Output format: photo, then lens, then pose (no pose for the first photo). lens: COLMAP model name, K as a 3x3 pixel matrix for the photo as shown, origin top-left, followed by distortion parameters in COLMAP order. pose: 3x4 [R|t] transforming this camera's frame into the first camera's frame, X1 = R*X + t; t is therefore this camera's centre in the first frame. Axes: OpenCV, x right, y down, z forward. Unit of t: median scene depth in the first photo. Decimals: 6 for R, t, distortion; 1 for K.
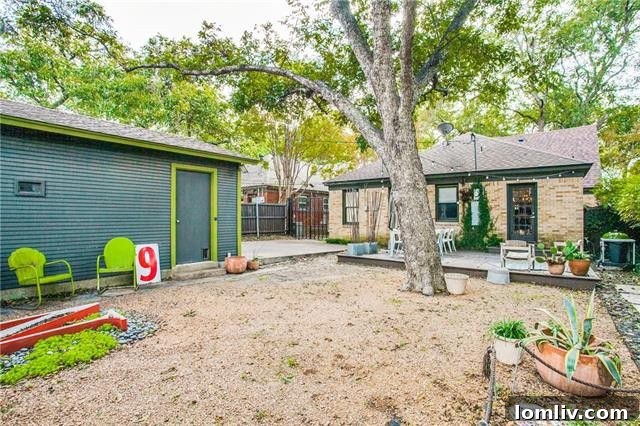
lens RADIAL K [[330.9, 0, 320.0], [0, 330.9, 213.0], [0, 0, 1]] dist [-0.064464, 0.031898]
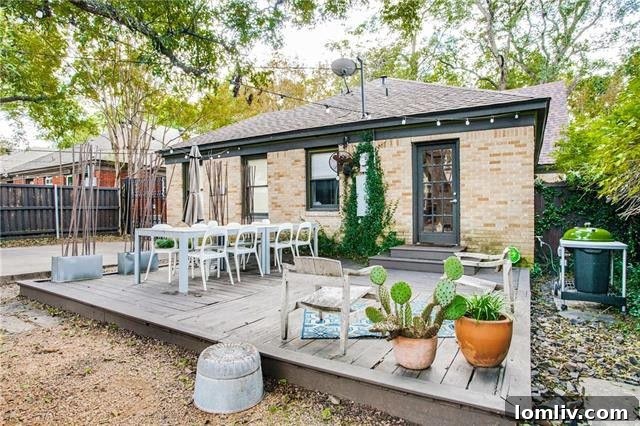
lens RADIAL K [[381.5, 0, 320.0], [0, 381.5, 213.0], [0, 0, 1]] dist [-0.028038, 0.000917]
pose [[0.991675, -0.009410, 0.128420, 0.320678], [0.006715, 0.999748, 0.021402, 0.017248], [-0.128589, -0.020362, 0.991489, 0.349096]]
